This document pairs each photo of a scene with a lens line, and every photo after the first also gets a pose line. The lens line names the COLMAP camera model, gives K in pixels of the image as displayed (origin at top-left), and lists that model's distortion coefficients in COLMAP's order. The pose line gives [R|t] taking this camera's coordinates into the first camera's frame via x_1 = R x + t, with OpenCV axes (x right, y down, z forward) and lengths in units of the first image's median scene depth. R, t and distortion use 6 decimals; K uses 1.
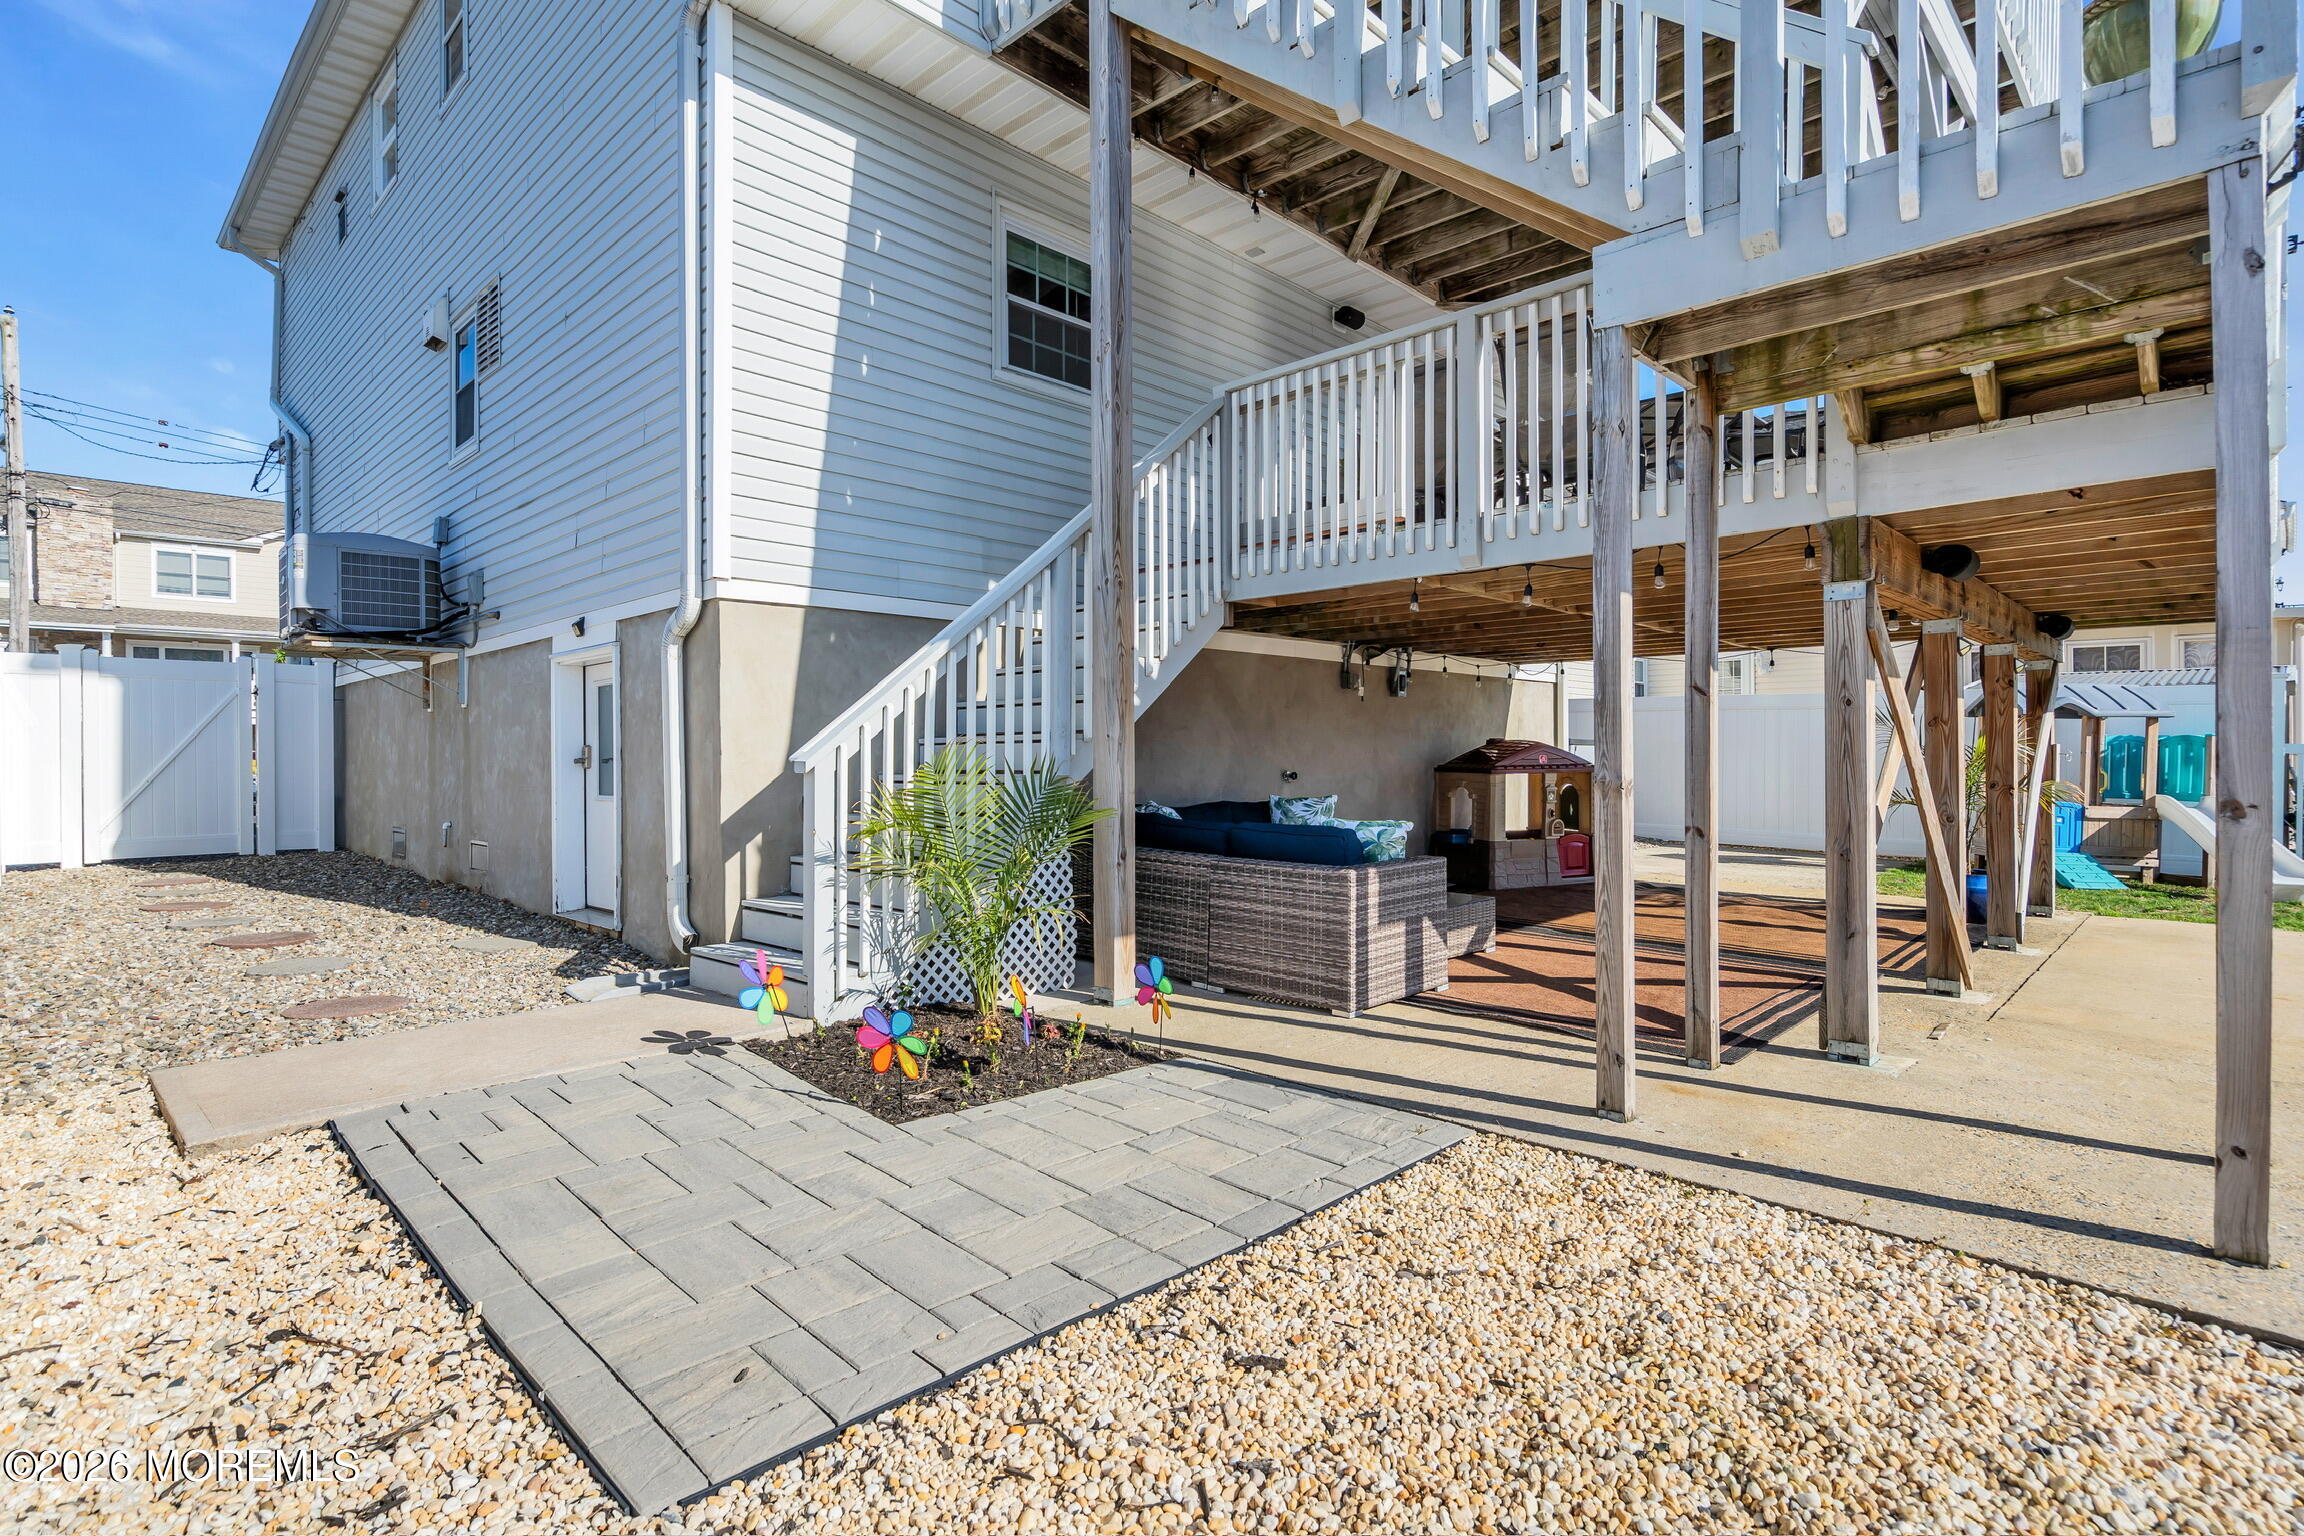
lens RADIAL K [[1140.7, 0, 1139.9], [0, 1140.7, 763.0], [0, 0, 1]] dist [0.001187, -0.000087]
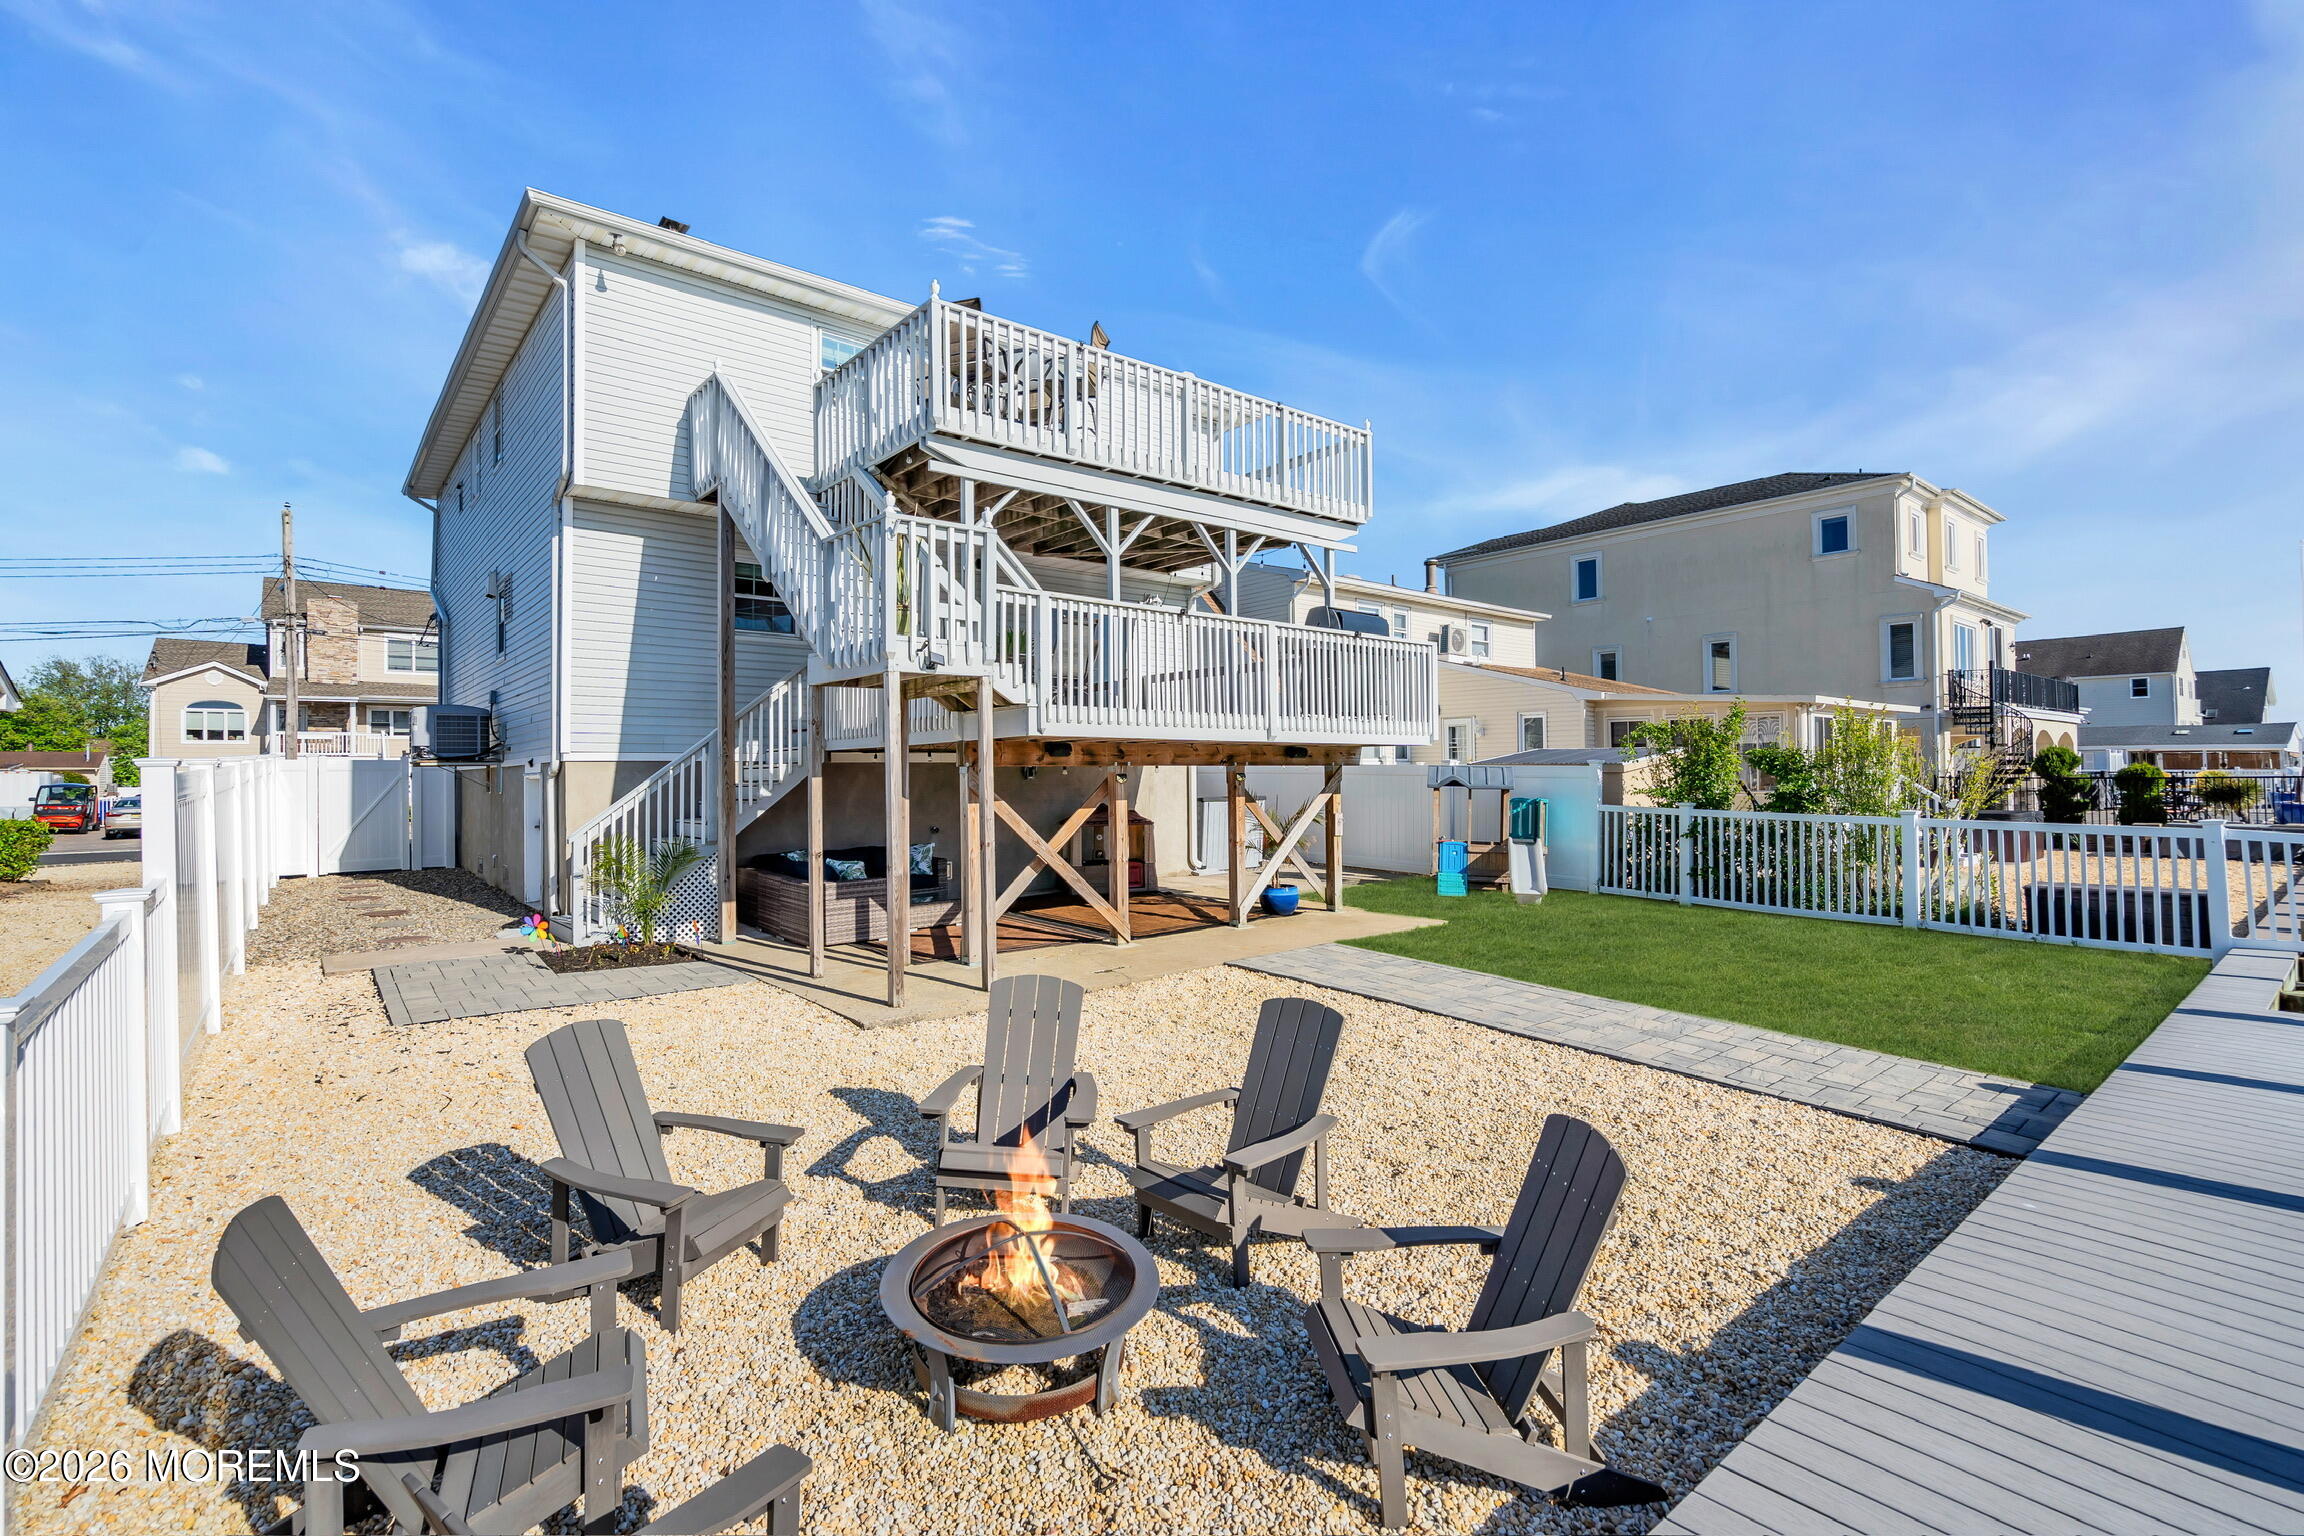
lens RADIAL K [[1069.9, 0, 1144.0], [0, 1069.9, 762.9], [0, 0, 1]] dist [0.001013, 0.001646]
pose [[0.994017, -0.006707, -0.109021, 0.642248], [0.005441, 0.999914, -0.011904, -0.071260], [0.109091, 0.011239, 0.993968, -0.626561]]
